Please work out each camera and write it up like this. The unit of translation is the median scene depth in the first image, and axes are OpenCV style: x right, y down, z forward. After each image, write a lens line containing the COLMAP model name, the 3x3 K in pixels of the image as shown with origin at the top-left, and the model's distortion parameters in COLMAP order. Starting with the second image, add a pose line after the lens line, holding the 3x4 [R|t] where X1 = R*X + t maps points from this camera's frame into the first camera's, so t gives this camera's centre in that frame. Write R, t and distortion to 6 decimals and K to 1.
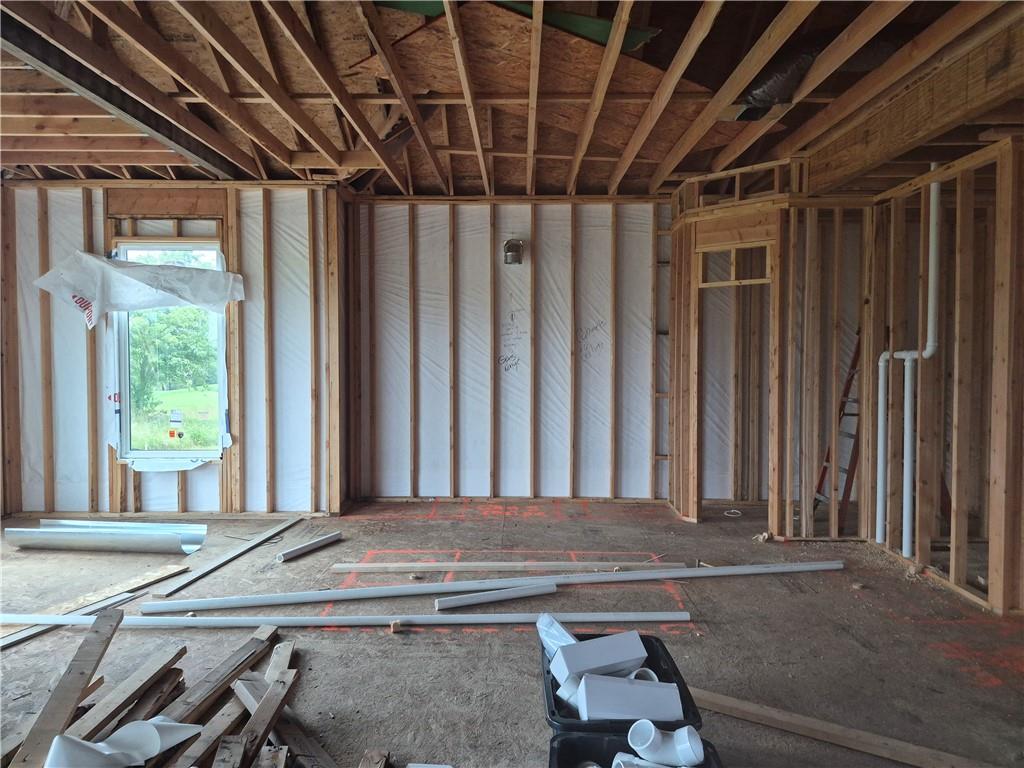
lens RADIAL K [[694.0, 0, 511.8], [0, 694.0, 378.1], [0, 0, 1]] dist [0.013250, -0.000647]
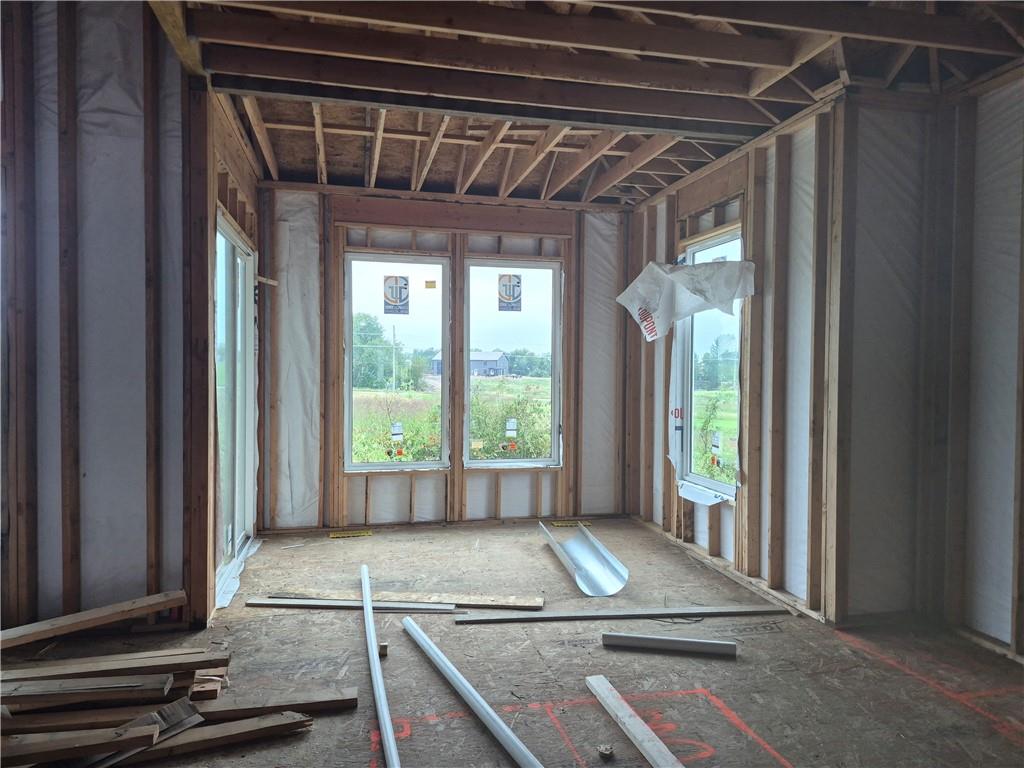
lens RADIAL K [[694.0, 0, 509.7], [0, 694.0, 383.5], [0, 0, 1]] dist [0.013250, -0.000647]
pose [[0.229957, 0.022527, -0.972940, 0.288980], [-0.036916, 0.999214, 0.014410, -0.017131], [0.972500, 0.032604, 0.230608, 0.573550]]
